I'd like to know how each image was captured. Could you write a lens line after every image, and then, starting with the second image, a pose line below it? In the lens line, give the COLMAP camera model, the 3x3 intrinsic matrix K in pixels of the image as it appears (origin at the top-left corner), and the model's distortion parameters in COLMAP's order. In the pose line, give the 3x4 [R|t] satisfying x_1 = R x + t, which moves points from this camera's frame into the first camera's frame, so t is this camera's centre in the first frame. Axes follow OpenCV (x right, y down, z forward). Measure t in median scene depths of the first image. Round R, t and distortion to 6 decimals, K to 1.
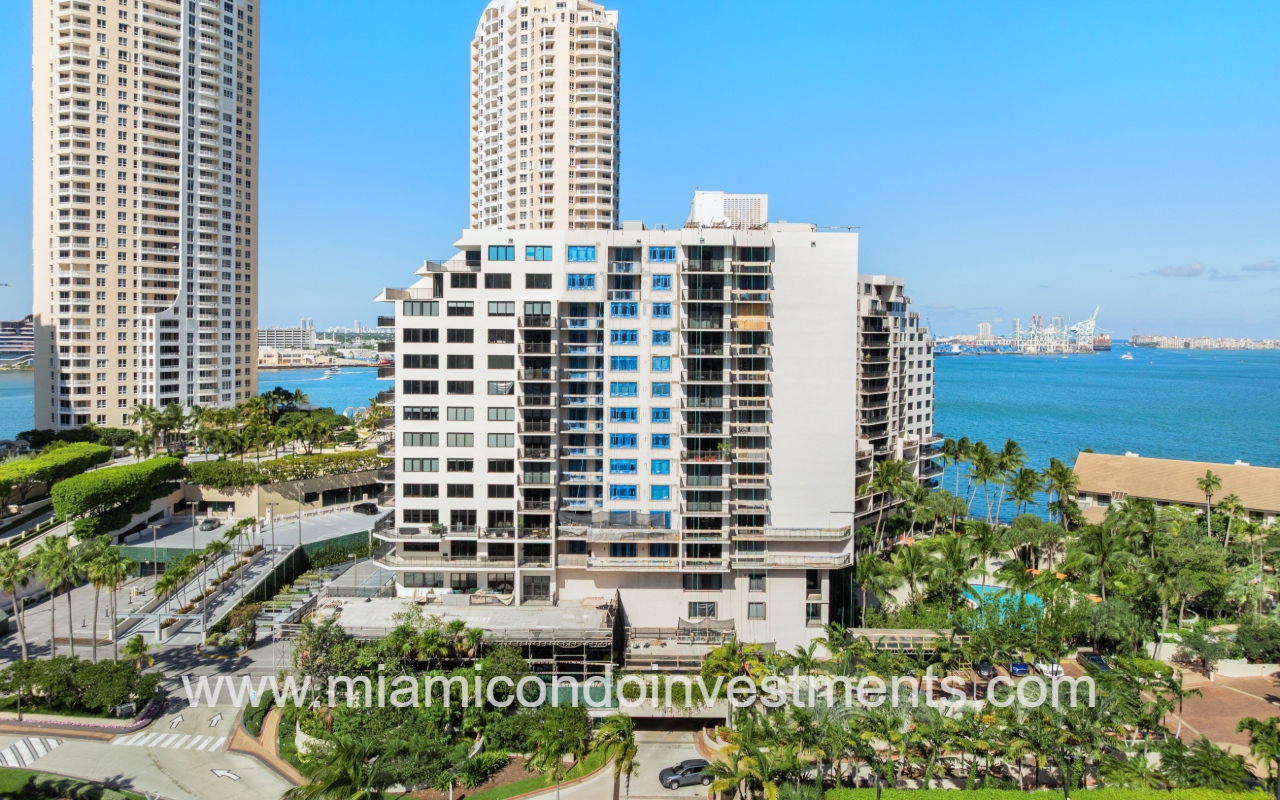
lens RADIAL K [[893.5, 0, 636.8], [0, 893.5, 363.5], [0, 0, 1]] dist [-0.026415, -0.001511]
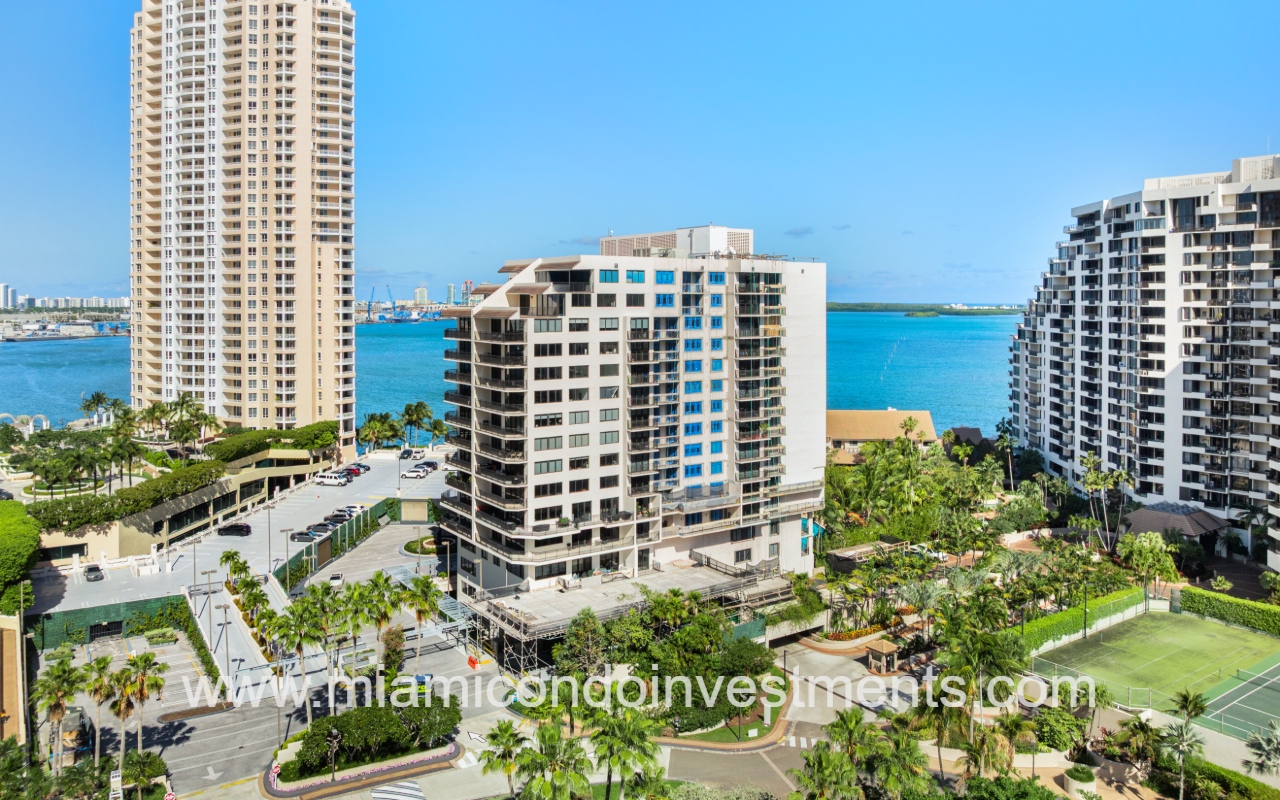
lens RADIAL K [[928.5, 0, 636.8], [0, 928.5, 309.0], [0, 0, 1]] dist [-0.033519, -0.003274]
pose [[0.824580, -0.012867, 0.565599, -0.803394], [0.025632, 0.999564, -0.014629, -0.062455], [-0.565164, 0.026561, 0.824551, -0.016114]]
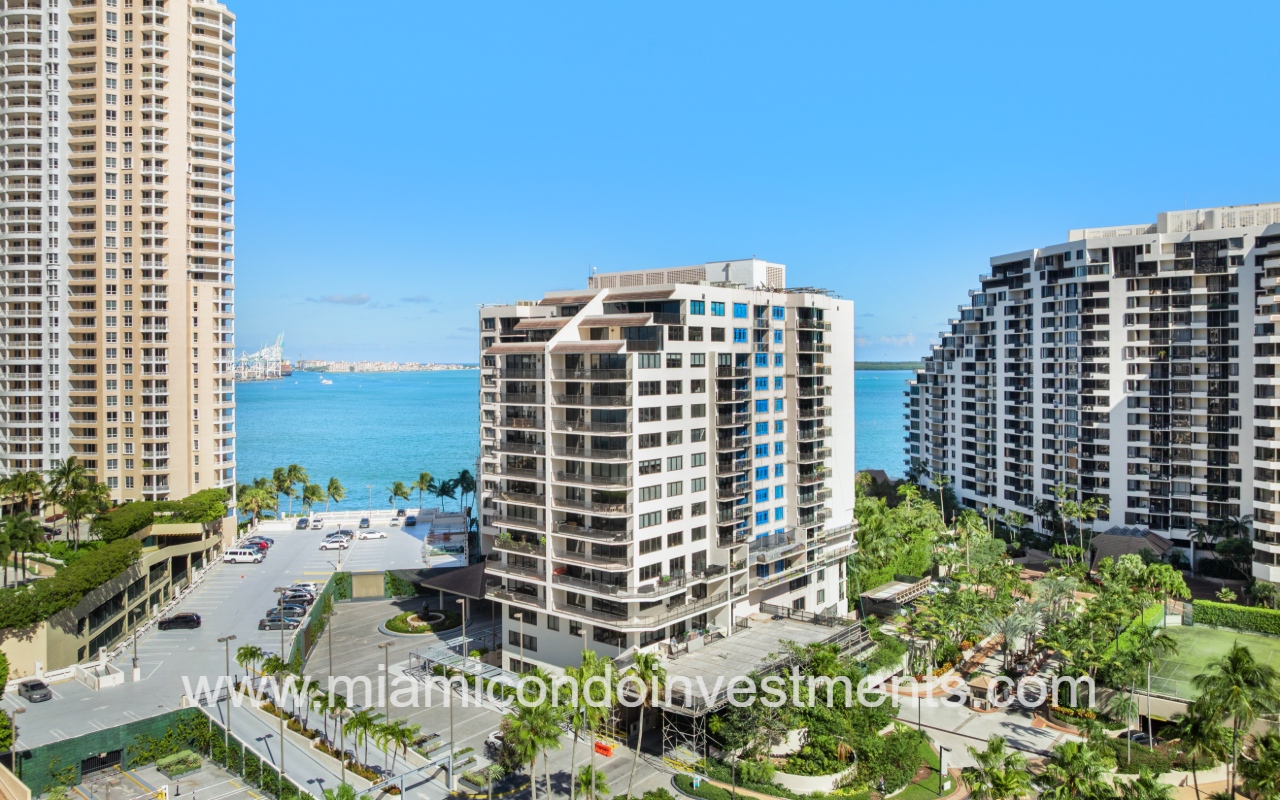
lens RADIAL K [[932.0, 0, 639.8], [0, 932.0, 366.7], [0, 0, 1]] dist [-0.065454, 0.048529]
pose [[0.643760, -0.017659, 0.765024, -1.037008], [0.037635, 0.999255, -0.008603, -0.046584], [-0.764302, 0.034330, 0.643944, 0.343171]]
